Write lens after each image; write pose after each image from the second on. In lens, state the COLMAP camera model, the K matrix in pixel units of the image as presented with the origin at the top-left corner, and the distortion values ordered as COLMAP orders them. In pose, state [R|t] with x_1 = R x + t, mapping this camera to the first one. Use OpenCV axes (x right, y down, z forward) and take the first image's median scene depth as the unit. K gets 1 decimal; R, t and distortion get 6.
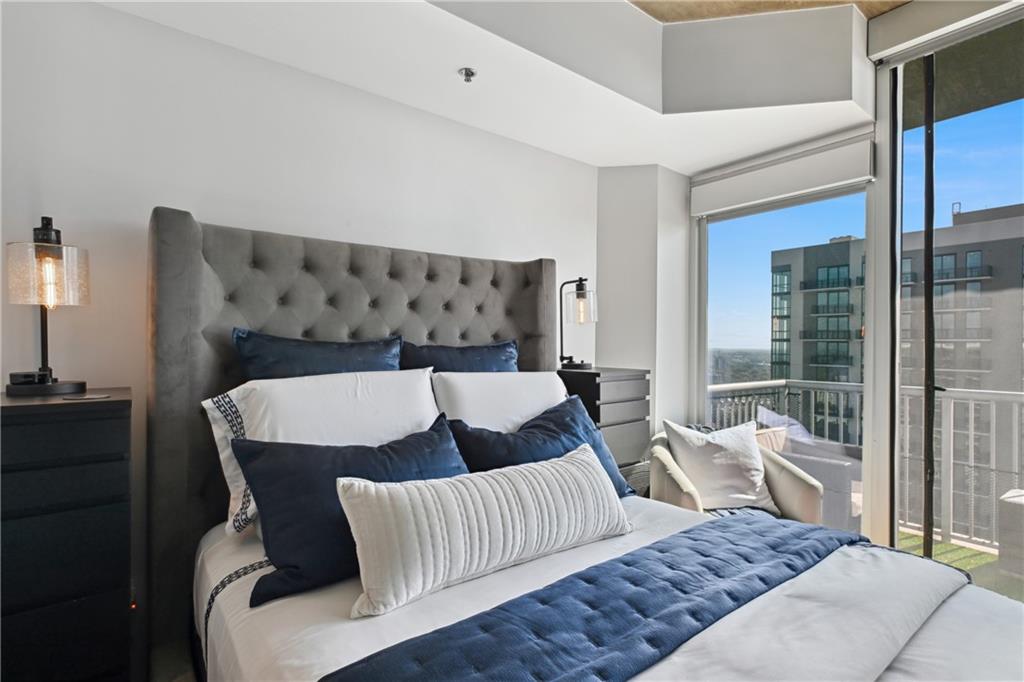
lens RADIAL K [[492.7, 0, 512.0], [0, 492.7, 341.0], [0, 0, 1]] dist [-0.000951, 0.000312]
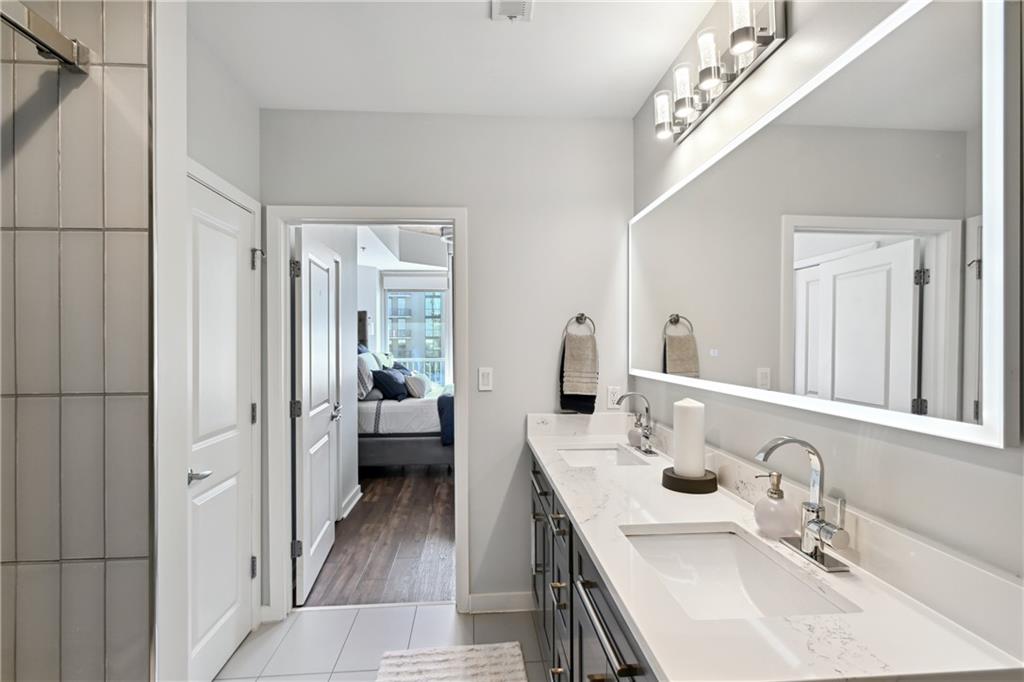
lens RADIAL K [[492.7, 0, 512.0], [0, 492.7, 341.0], [0, 0, 1]] dist [-0.000951, 0.000312]
pose [[0.544280, -0.007932, 0.838866, -1.285125], [0.004219, 0.999969, 0.006718, -0.013516], [-0.838893, -0.000117, 0.544296, -0.810078]]
